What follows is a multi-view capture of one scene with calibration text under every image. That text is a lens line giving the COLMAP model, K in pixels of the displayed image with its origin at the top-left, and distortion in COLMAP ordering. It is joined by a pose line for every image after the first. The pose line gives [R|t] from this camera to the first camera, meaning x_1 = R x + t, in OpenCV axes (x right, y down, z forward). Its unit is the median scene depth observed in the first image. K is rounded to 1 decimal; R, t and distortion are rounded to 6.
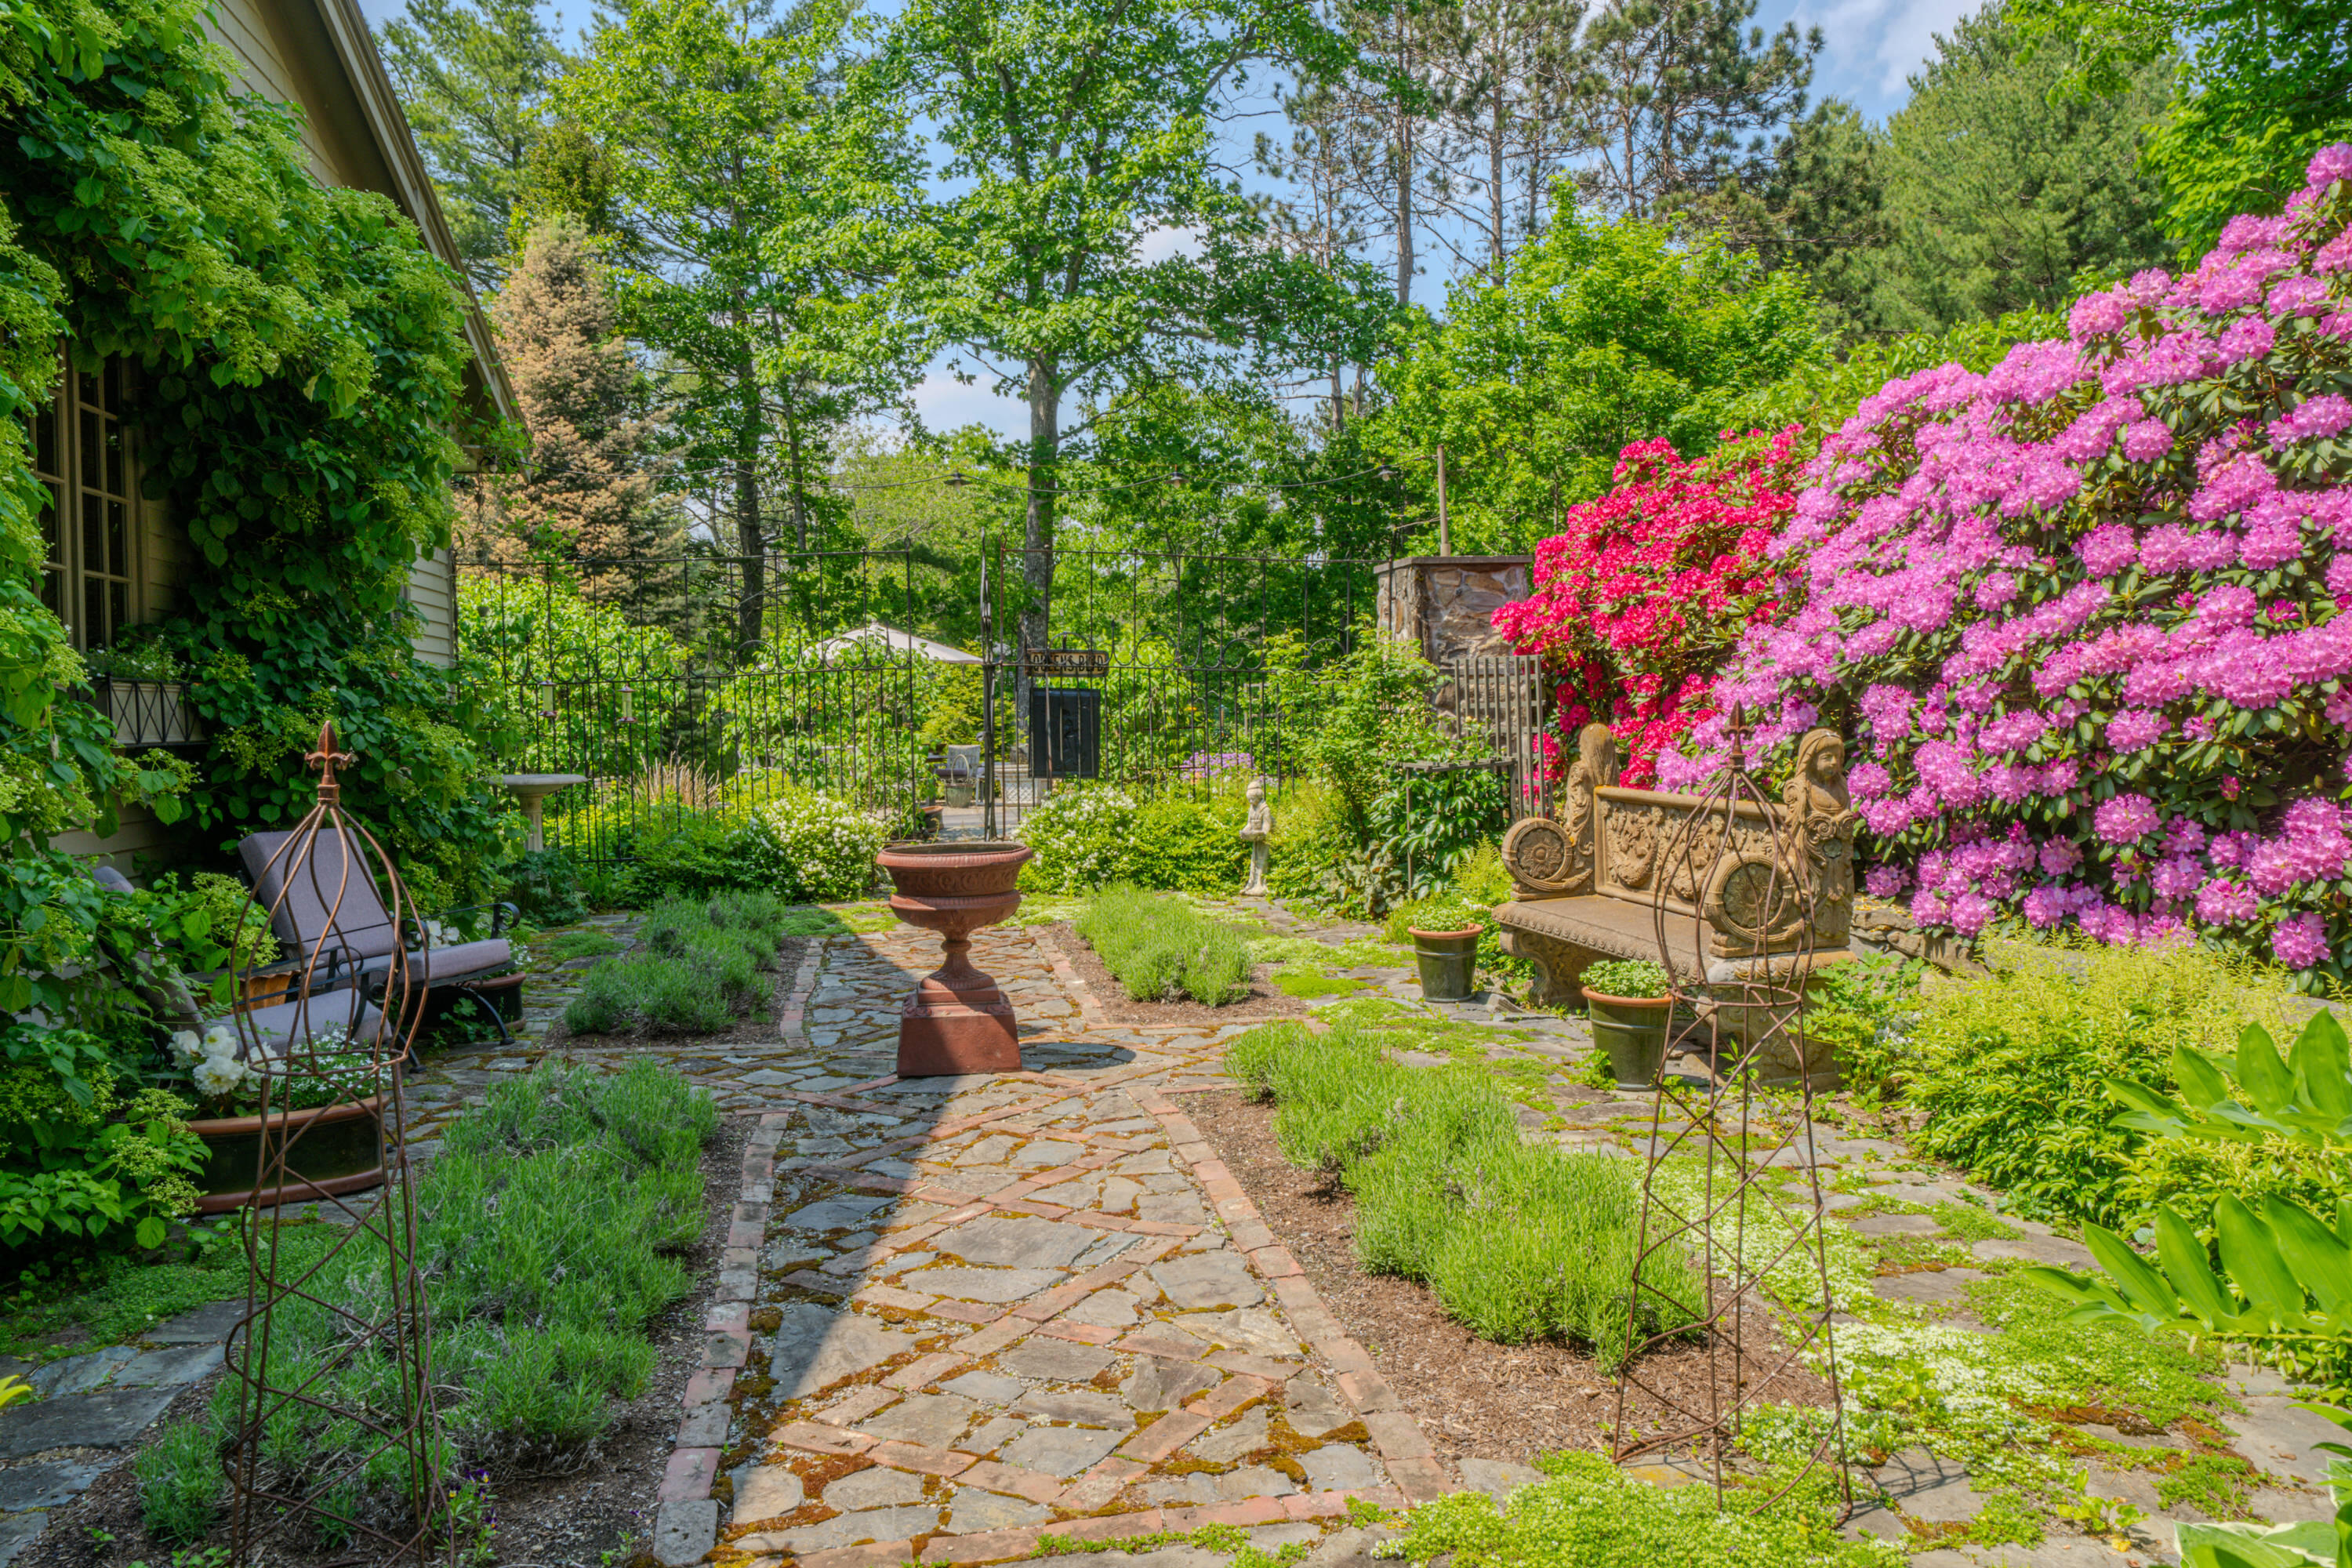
lens RADIAL K [[1636.9, 0, 1176.0], [0, 1636.9, 784.0], [0, 0, 1]] dist [0.001930, 0.000185]
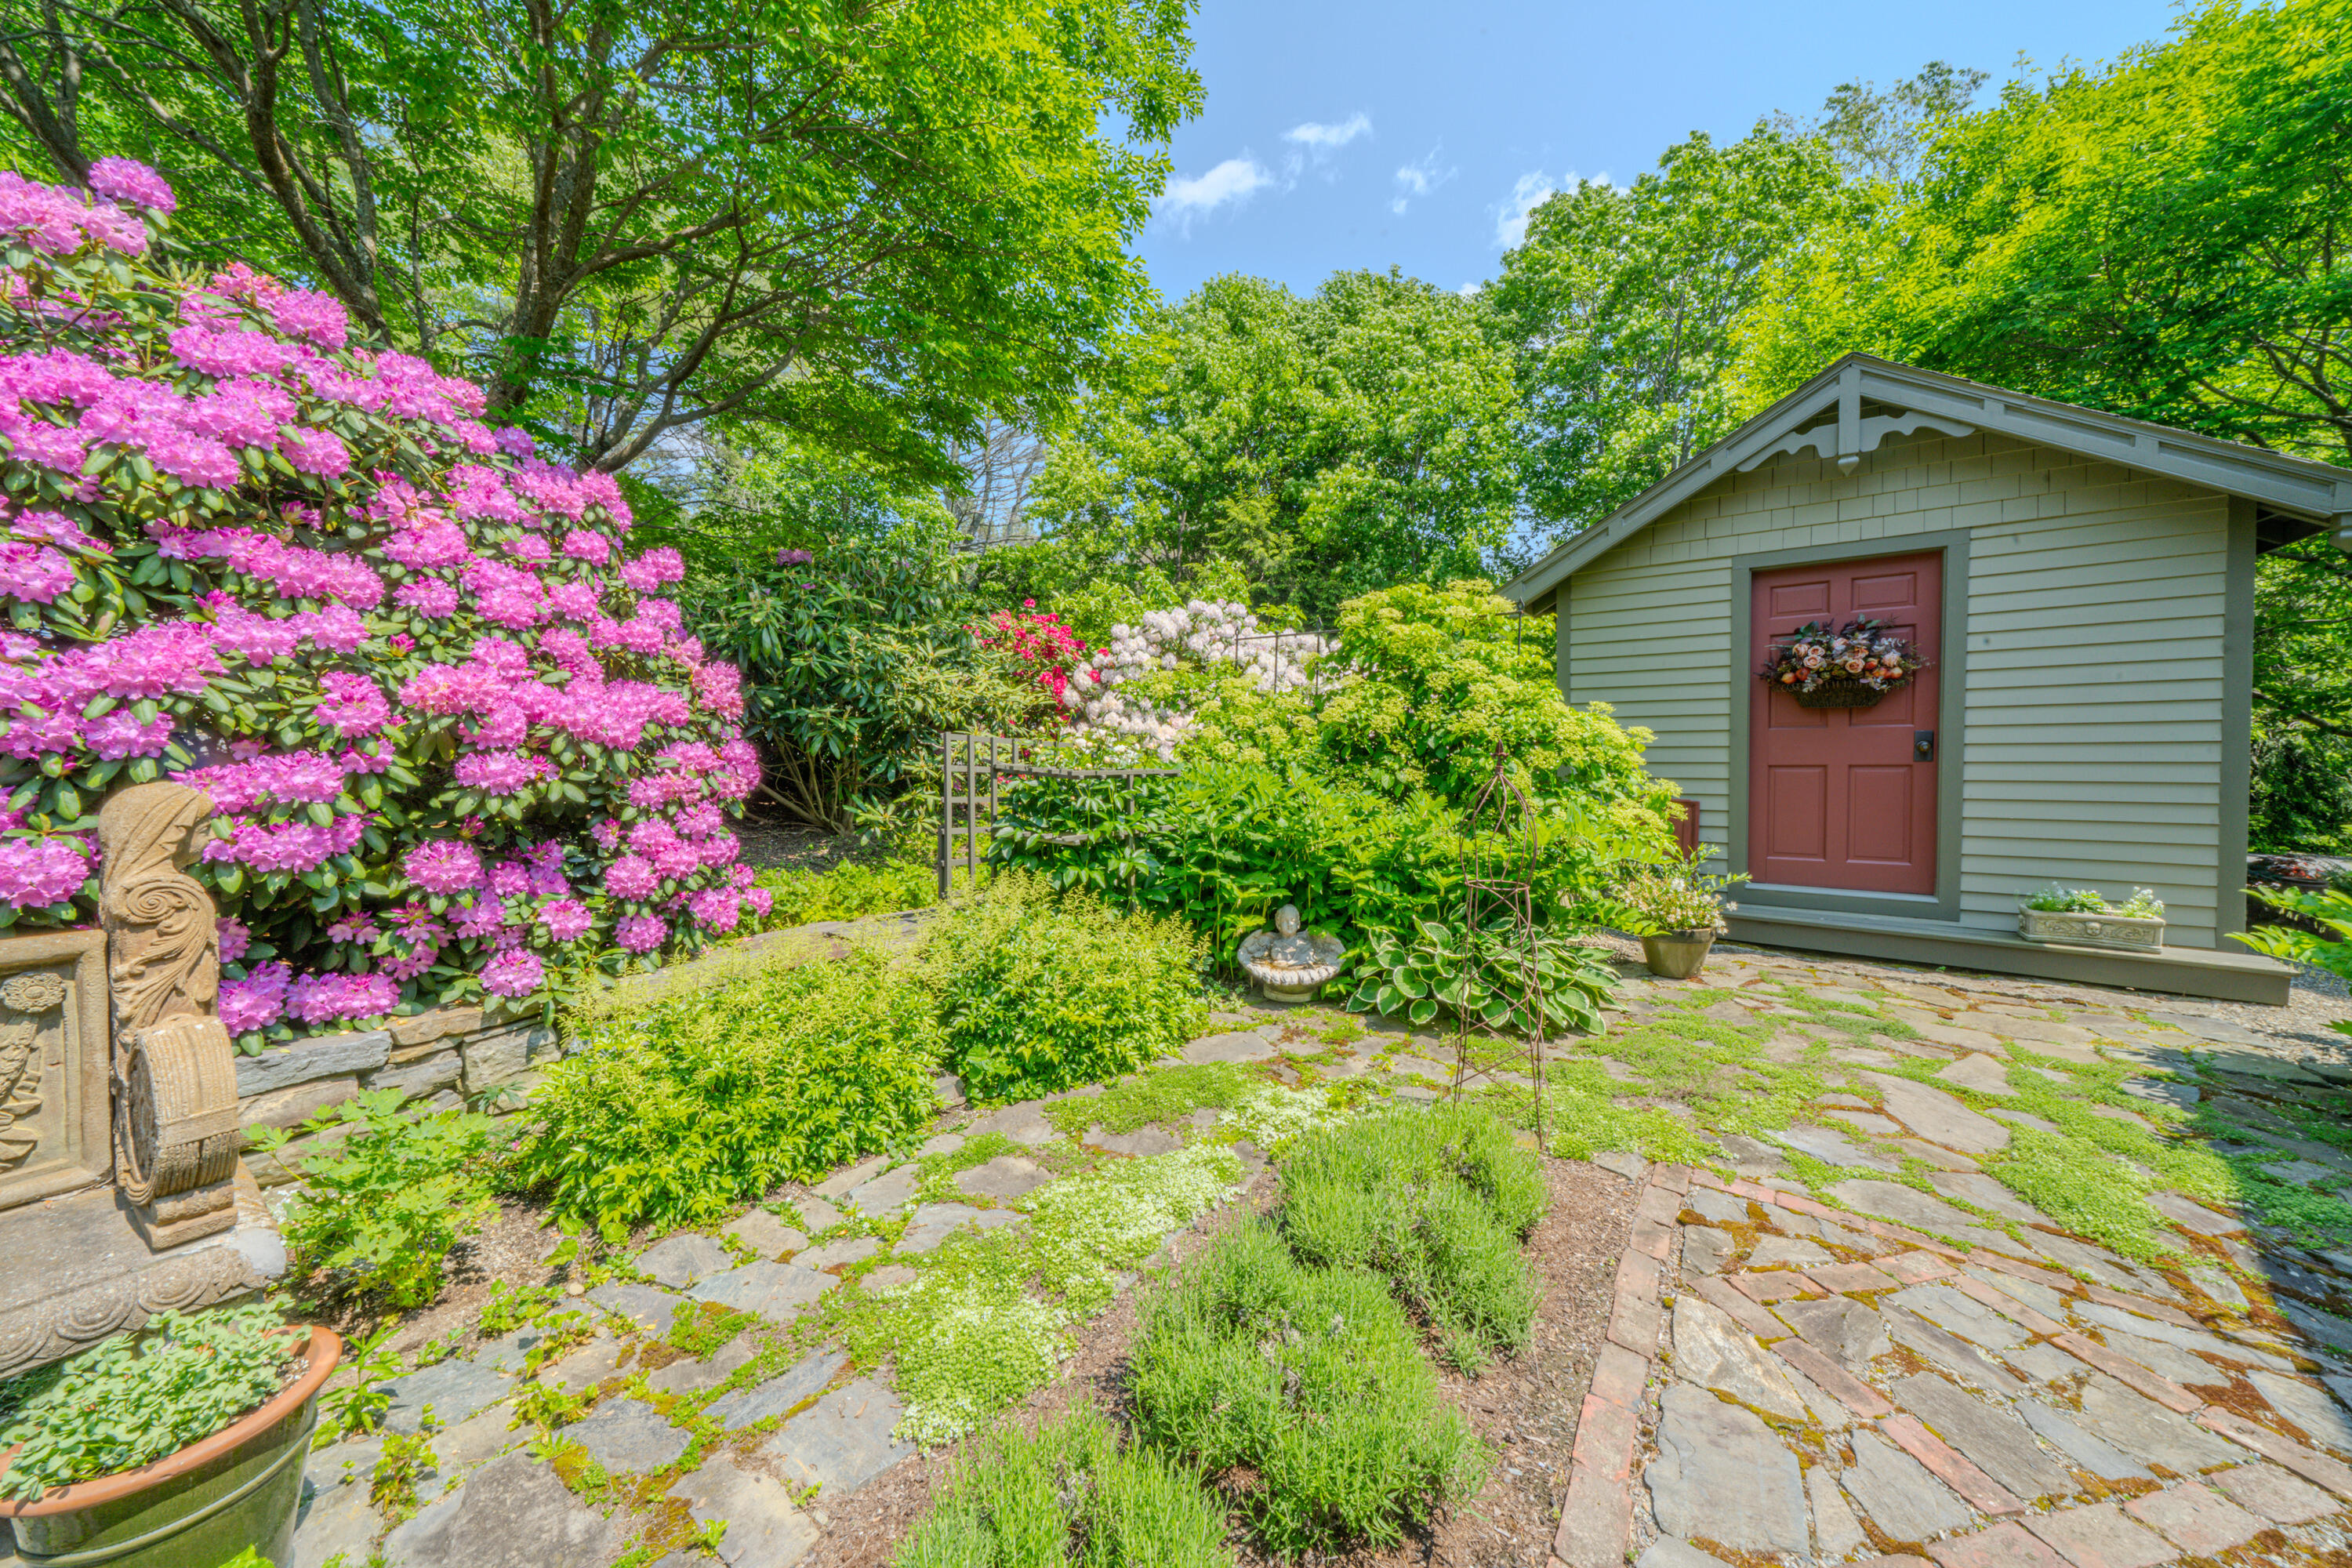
lens RADIAL K [[792.6, 0, 1176.0], [0, 792.6, 784.0], [0, 0, 1]] dist [-0.006601, -0.000087]
pose [[-0.676930, -0.015882, 0.735876, -0.020001], [0.046337, 0.996865, 0.064140, -0.014648], [-0.734588, 0.077516, -0.674071, 0.402880]]
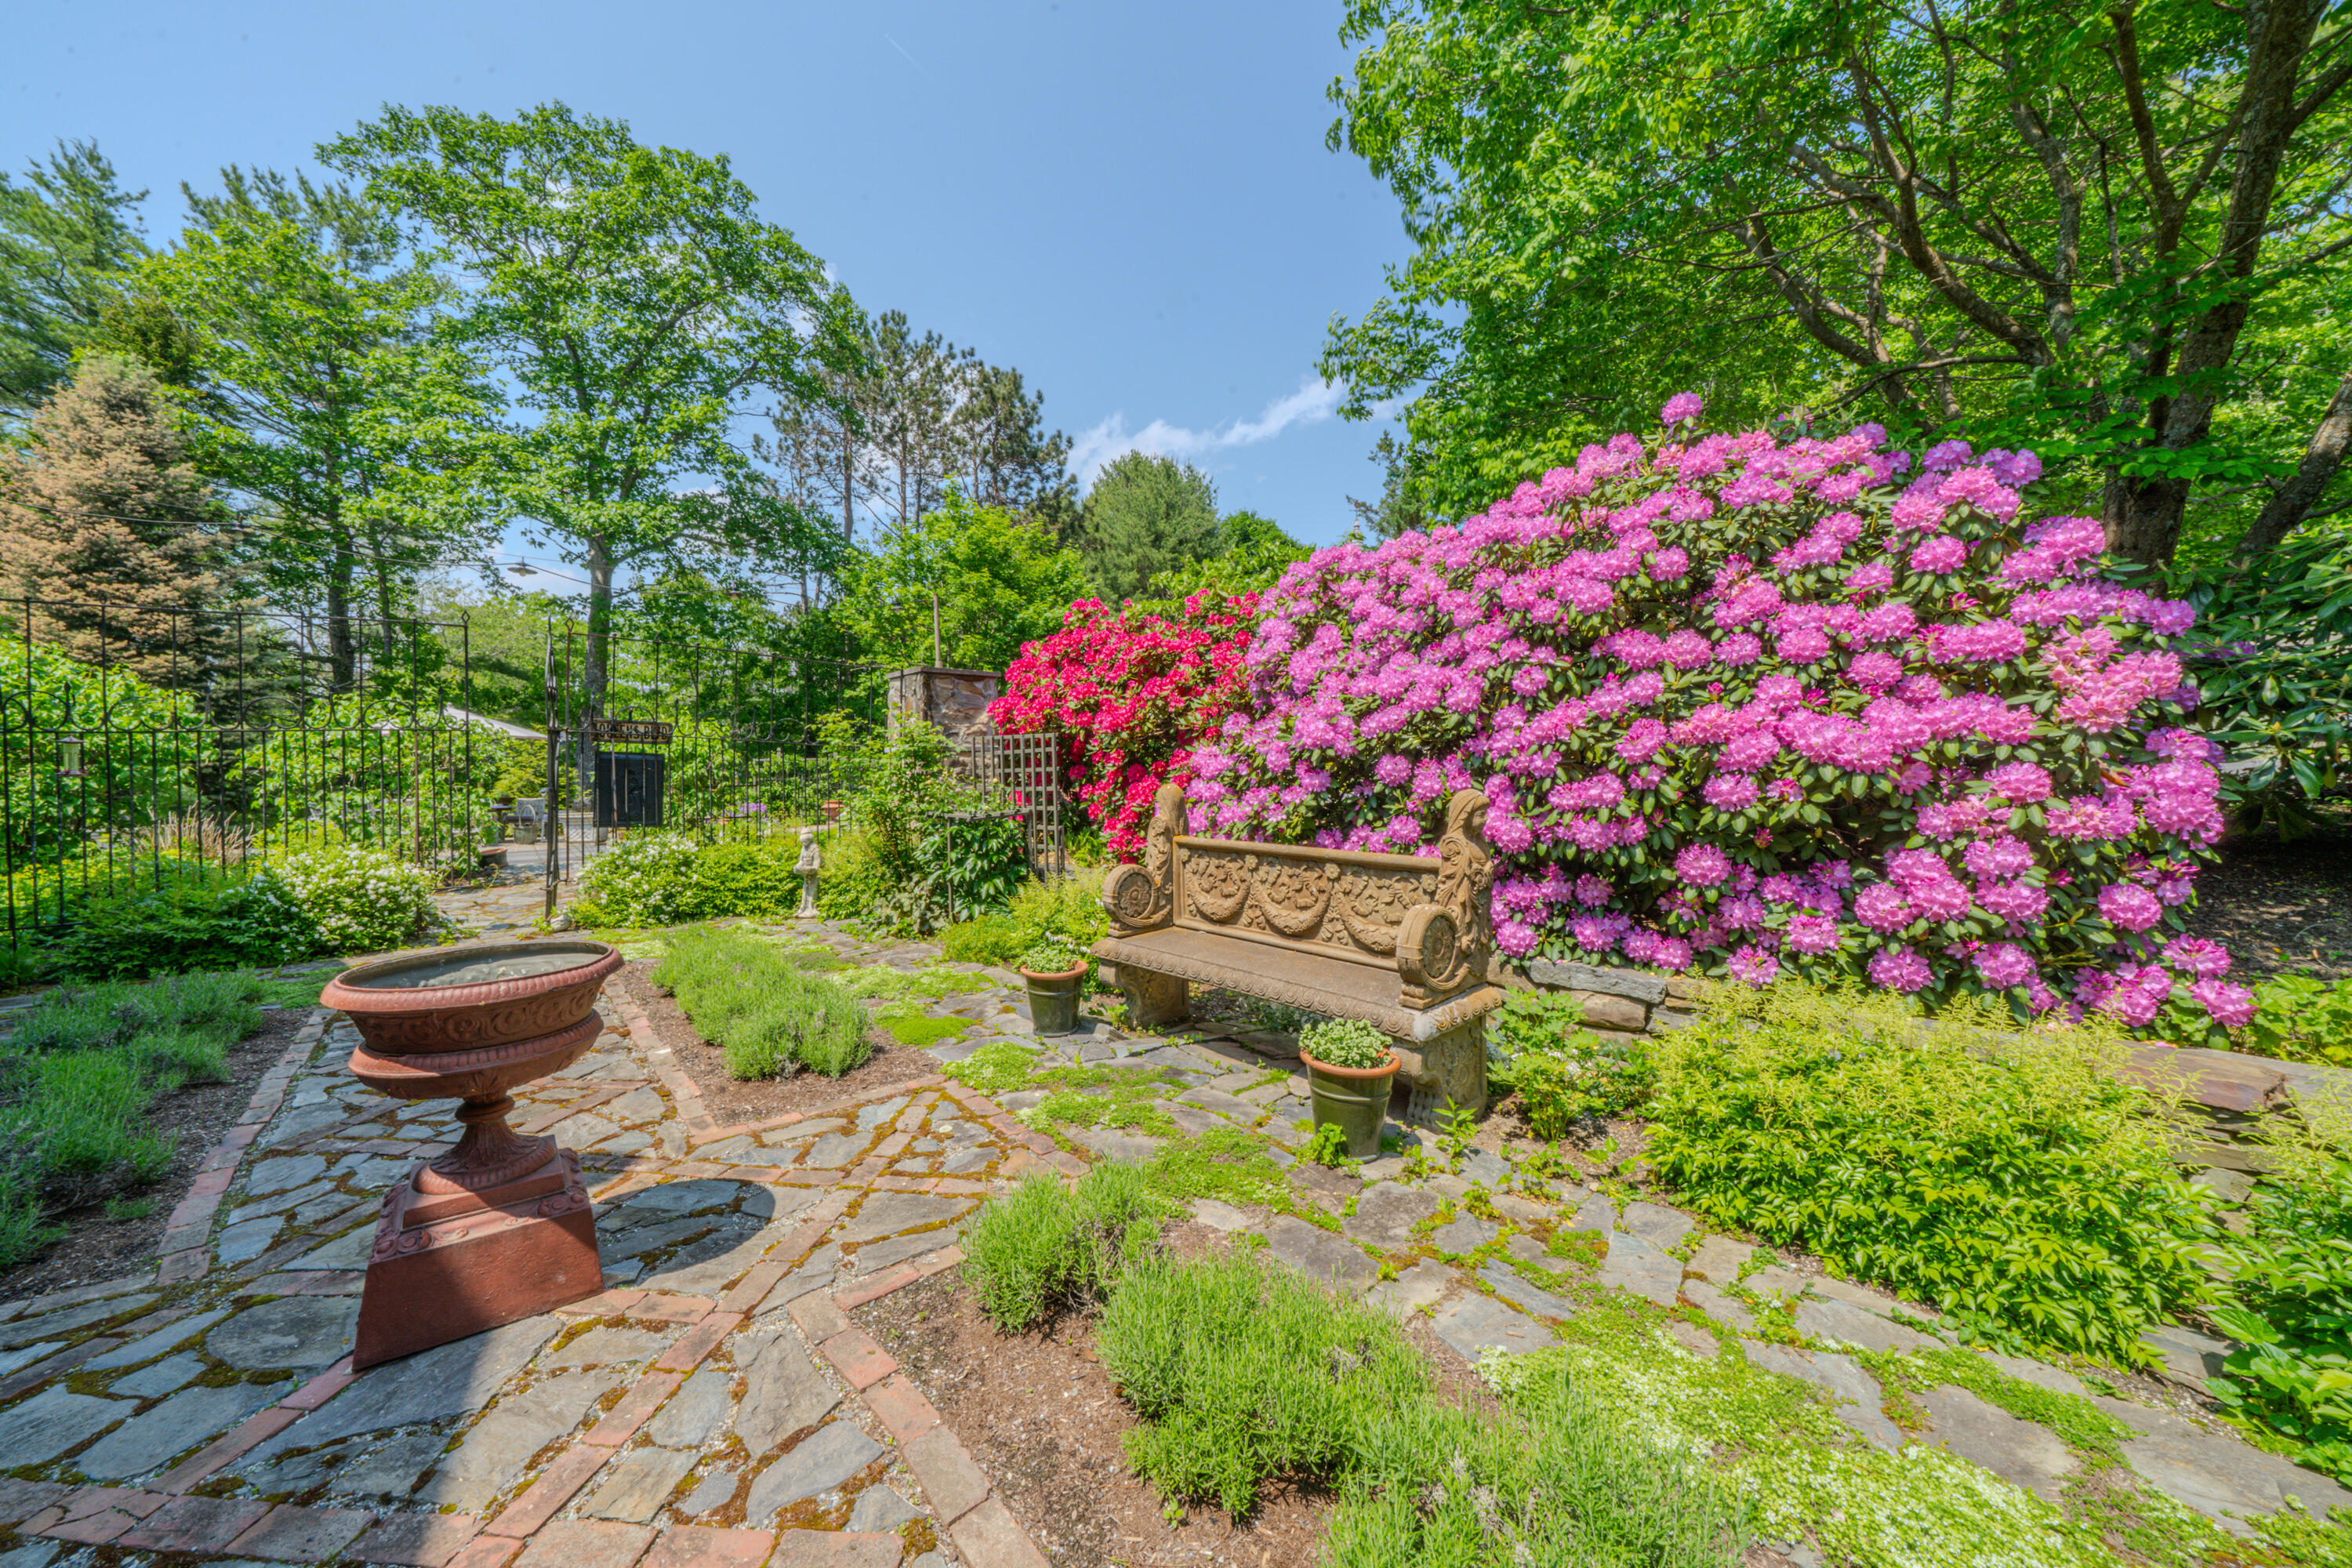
lens RADIAL K [[853.3, 0, 1176.0], [0, 853.3, 784.0], [0, 0, 1]] dist [-0.004870, -0.000146]
pose [[0.868903, 0.007434, 0.494927, -0.029246], [0.011838, 0.999289, -0.035792, -0.008210], [-0.494842, 0.036959, 0.868197, 0.260499]]
